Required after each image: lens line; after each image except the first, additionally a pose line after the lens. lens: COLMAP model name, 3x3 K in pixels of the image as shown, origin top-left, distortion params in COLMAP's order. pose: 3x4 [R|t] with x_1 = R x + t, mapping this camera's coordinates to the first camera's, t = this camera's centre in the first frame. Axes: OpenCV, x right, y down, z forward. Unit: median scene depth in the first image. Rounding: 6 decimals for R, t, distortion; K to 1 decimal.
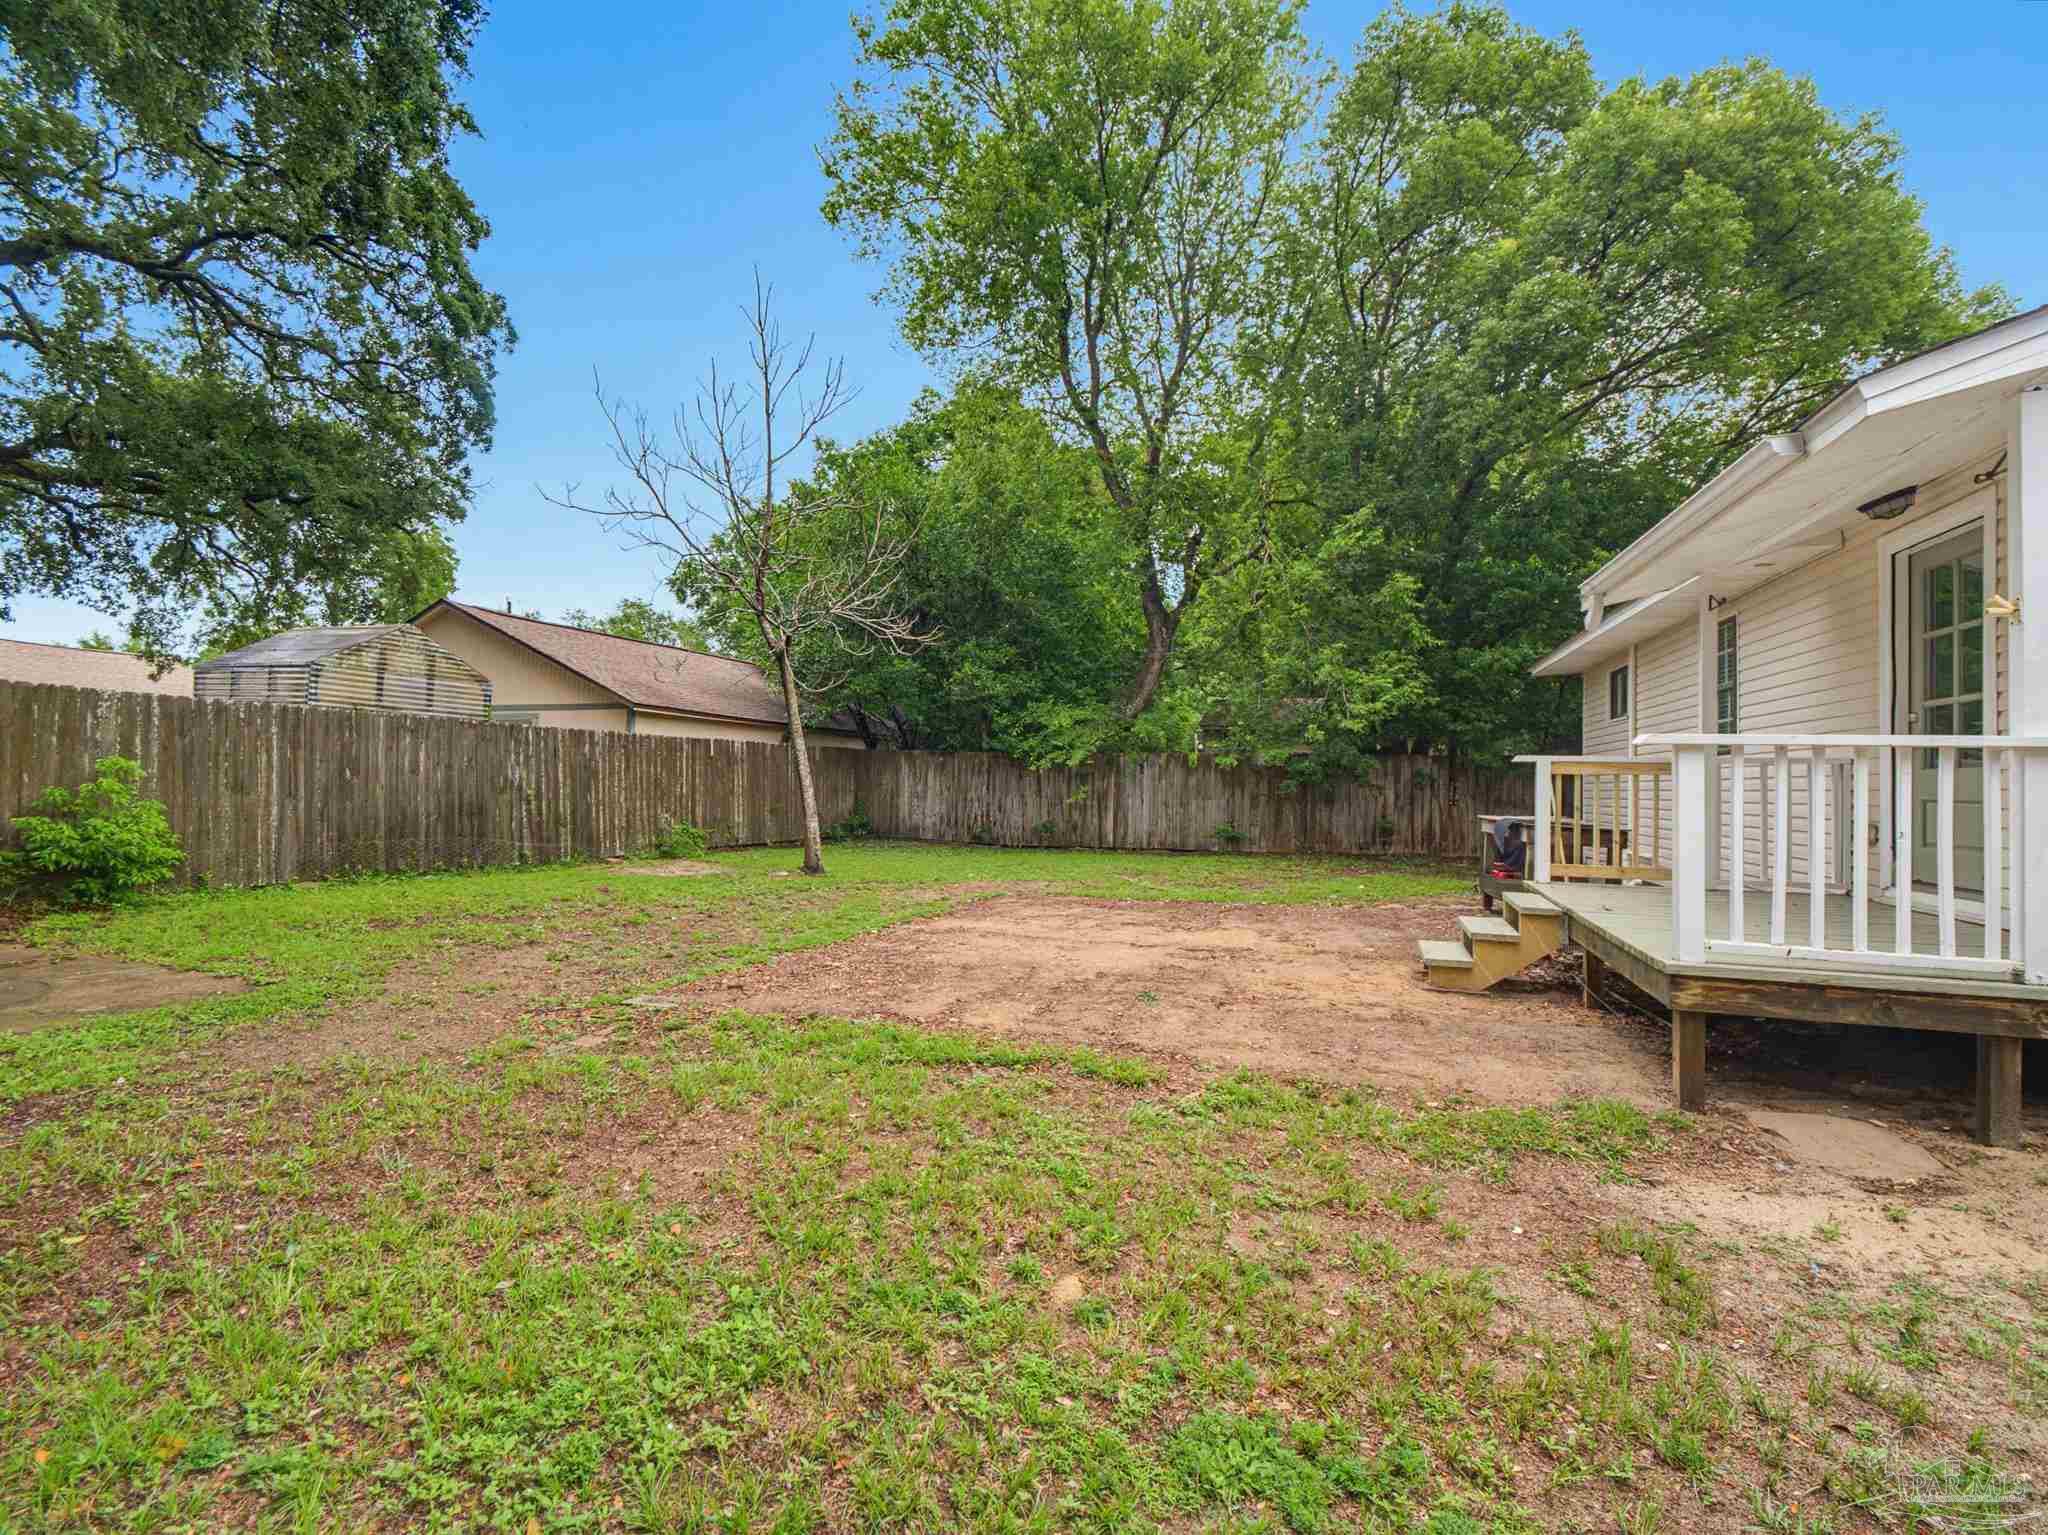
lens RADIAL K [[980.4, 0, 1024.0], [0, 980.4, 767.5], [0, 0, 1]] dist [-0.001382, 0.000352]
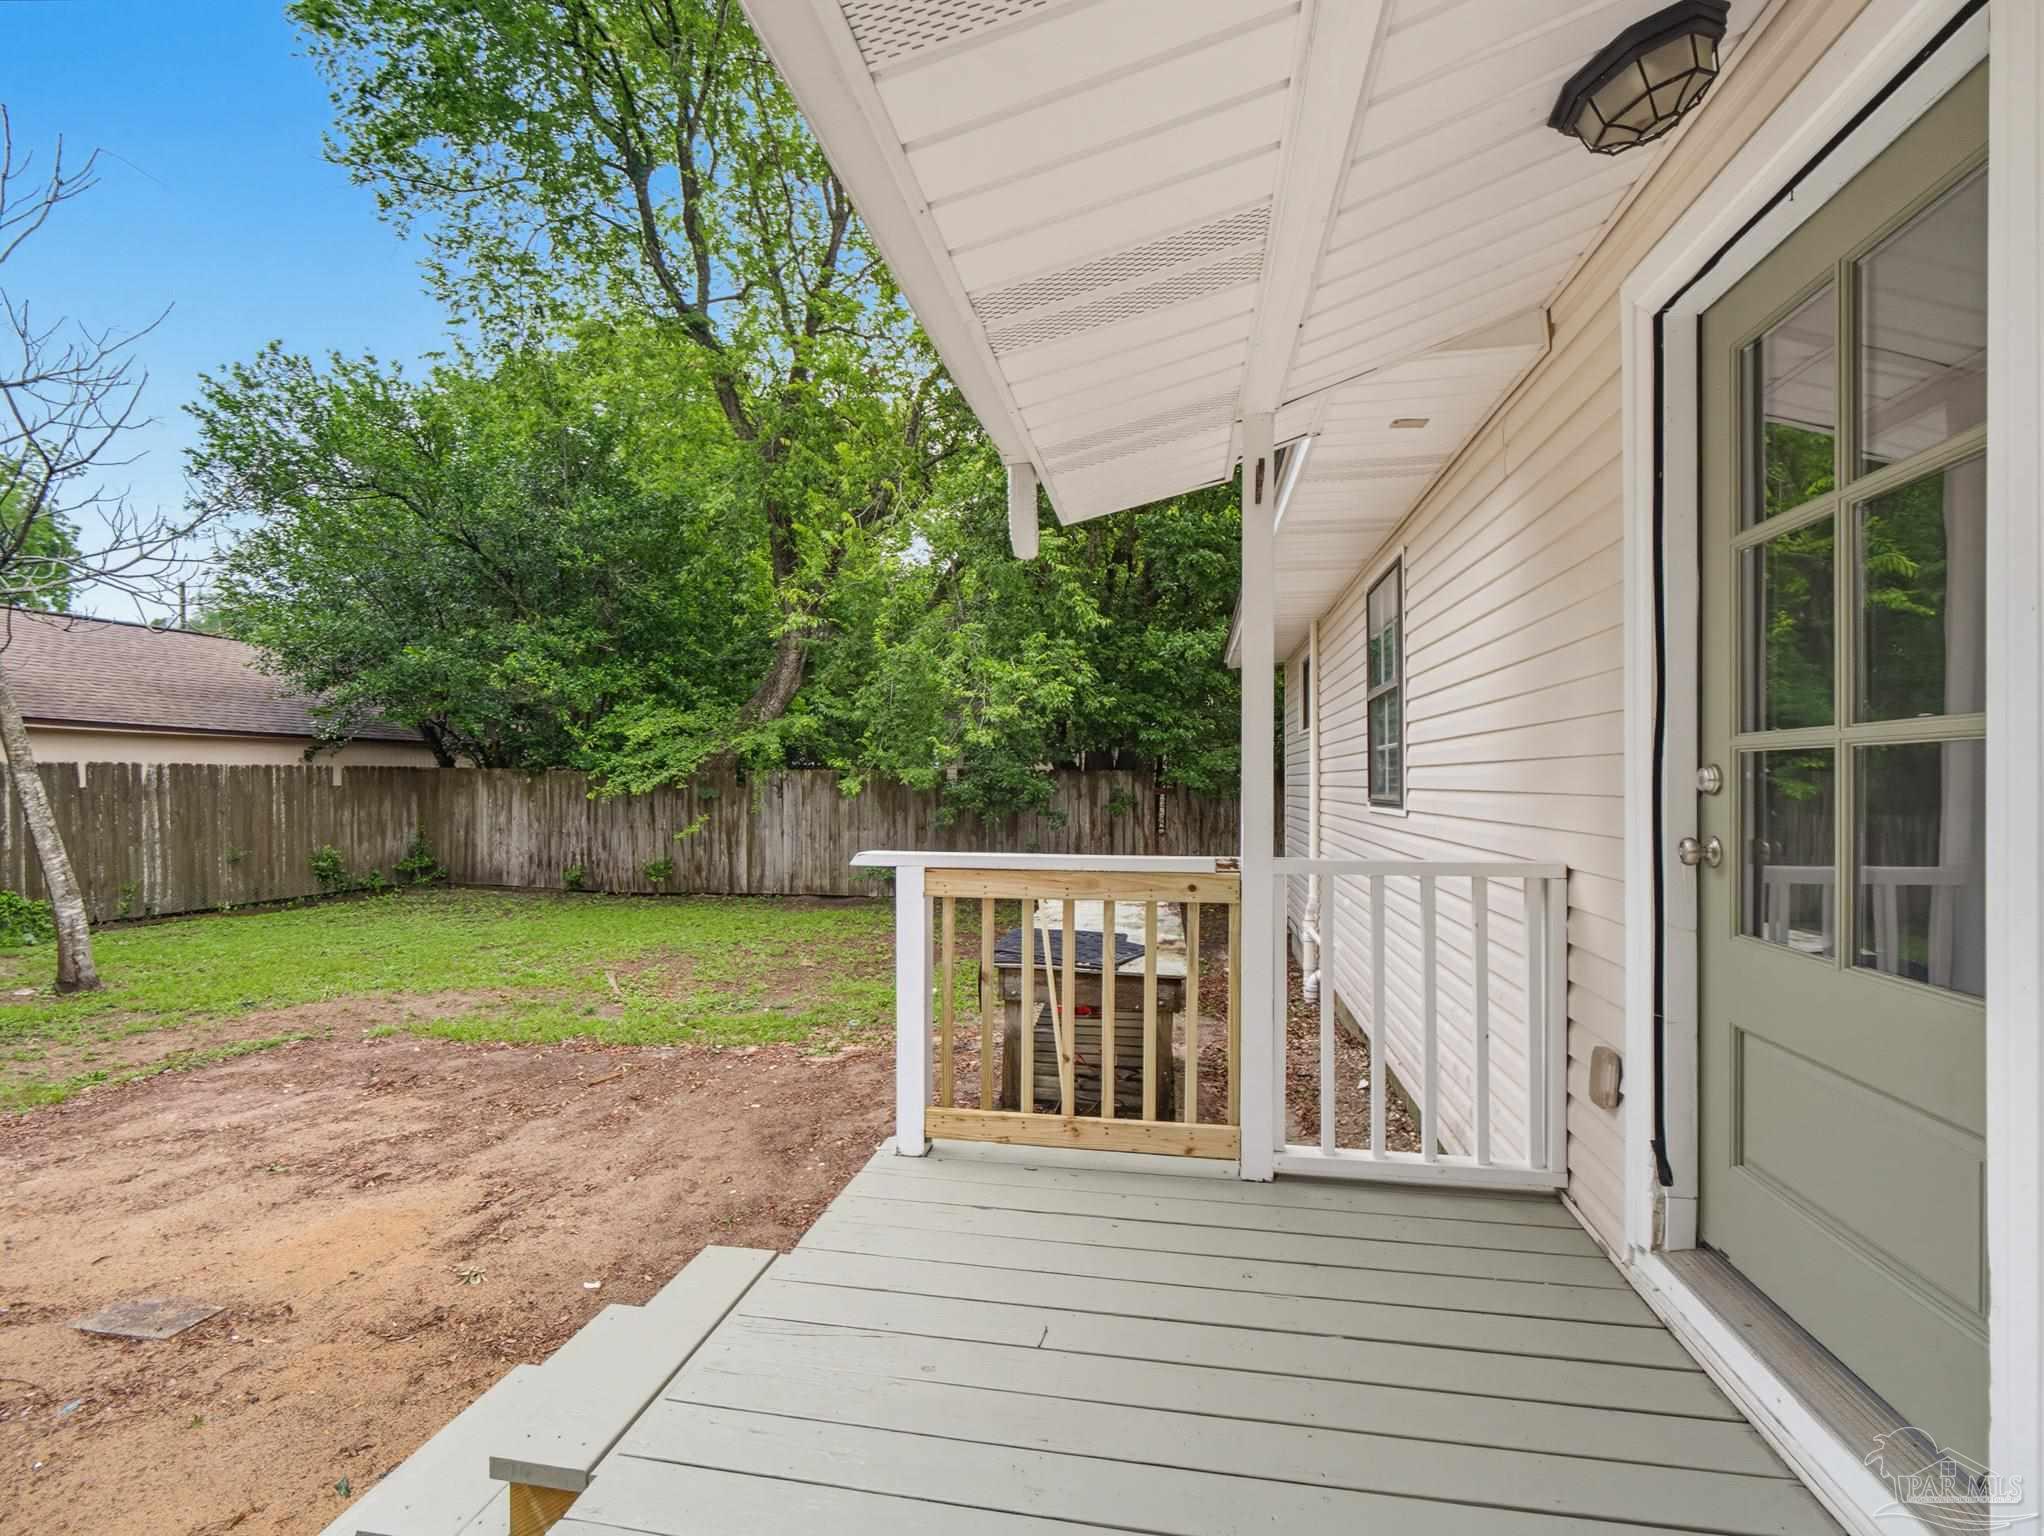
lens RADIAL K [[978.5, 0, 1022.0], [0, 978.5, 768.0], [0, 0, 1]] dist [-0.001382, 0.000352]
pose [[0.990012, -0.014045, 0.140283, 0.214848], [0.013137, 0.999886, 0.007392, -0.020887], [-0.140371, -0.005475, 0.990084, 0.240802]]
